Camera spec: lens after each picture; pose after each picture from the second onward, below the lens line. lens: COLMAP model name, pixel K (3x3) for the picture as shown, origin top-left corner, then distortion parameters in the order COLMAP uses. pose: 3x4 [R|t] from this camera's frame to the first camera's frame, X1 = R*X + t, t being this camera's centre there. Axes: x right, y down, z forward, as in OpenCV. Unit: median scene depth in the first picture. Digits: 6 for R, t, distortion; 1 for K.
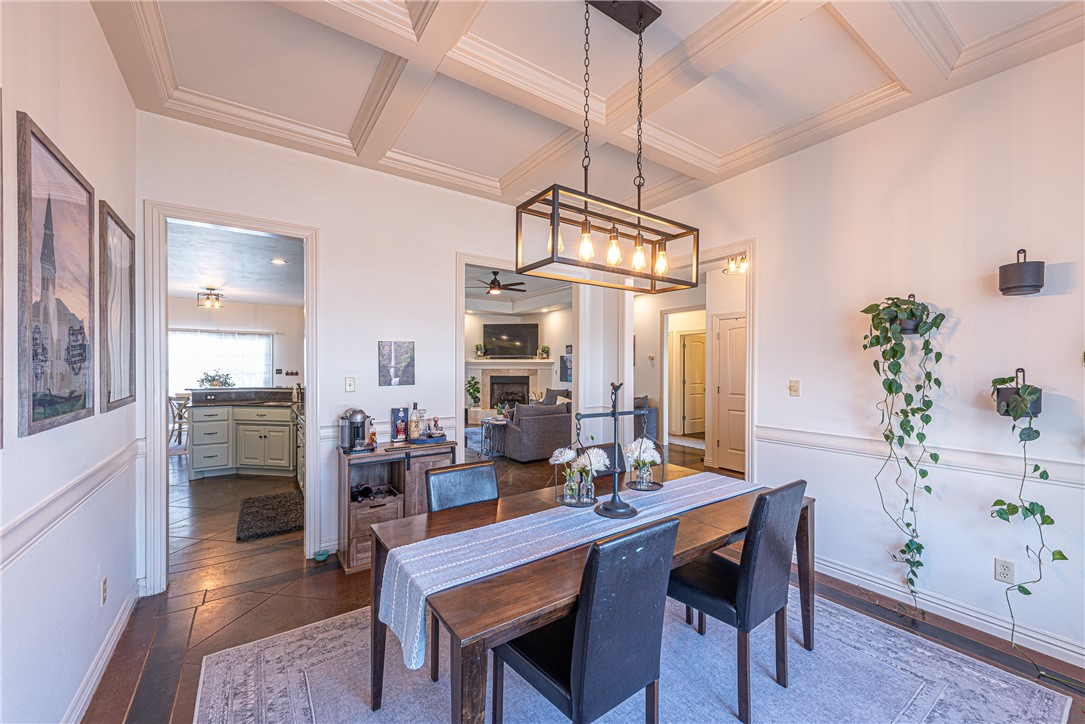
lens RADIAL K [[424.8, 0, 547.3], [0, 424.8, 368.9], [0, 0, 1]] dist [0.013437, -0.003669]
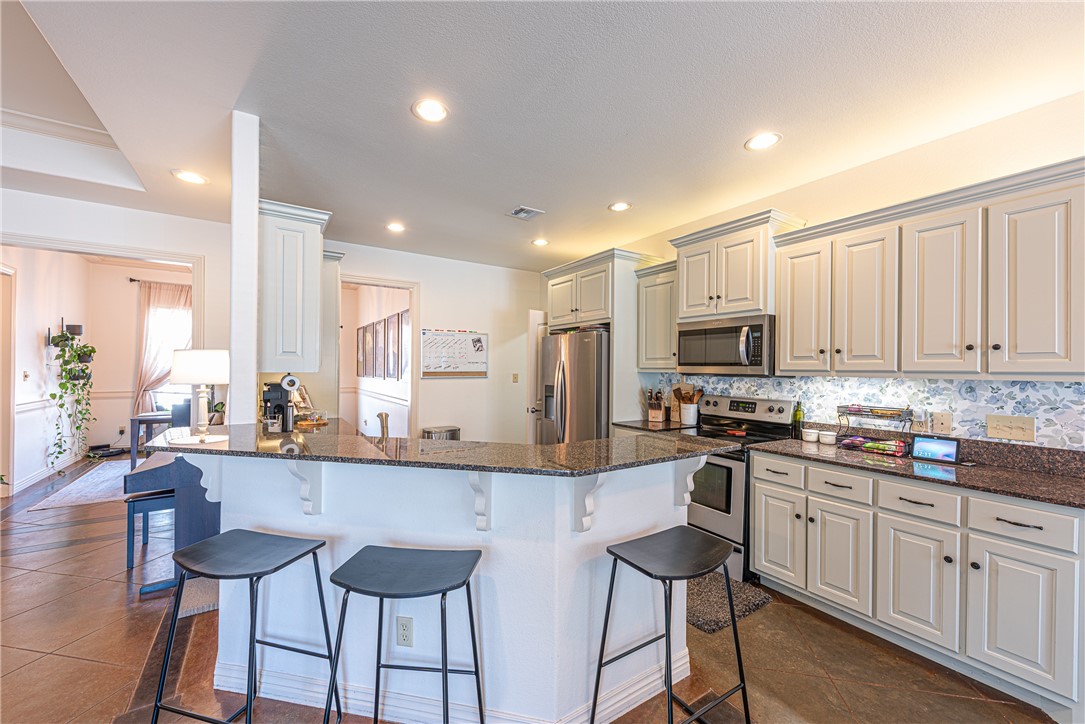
lens RADIAL K [[424.8, 0, 544.6], [0, 424.8, 366.0], [0, 0, 1]] dist [0.013437, -0.003669]
pose [[-0.999635, -0.013628, 0.023345, -0.397065], [-0.013534, 0.999900, 0.004177, -0.006313], [-0.023400, 0.003860, -0.999719, 0.748899]]
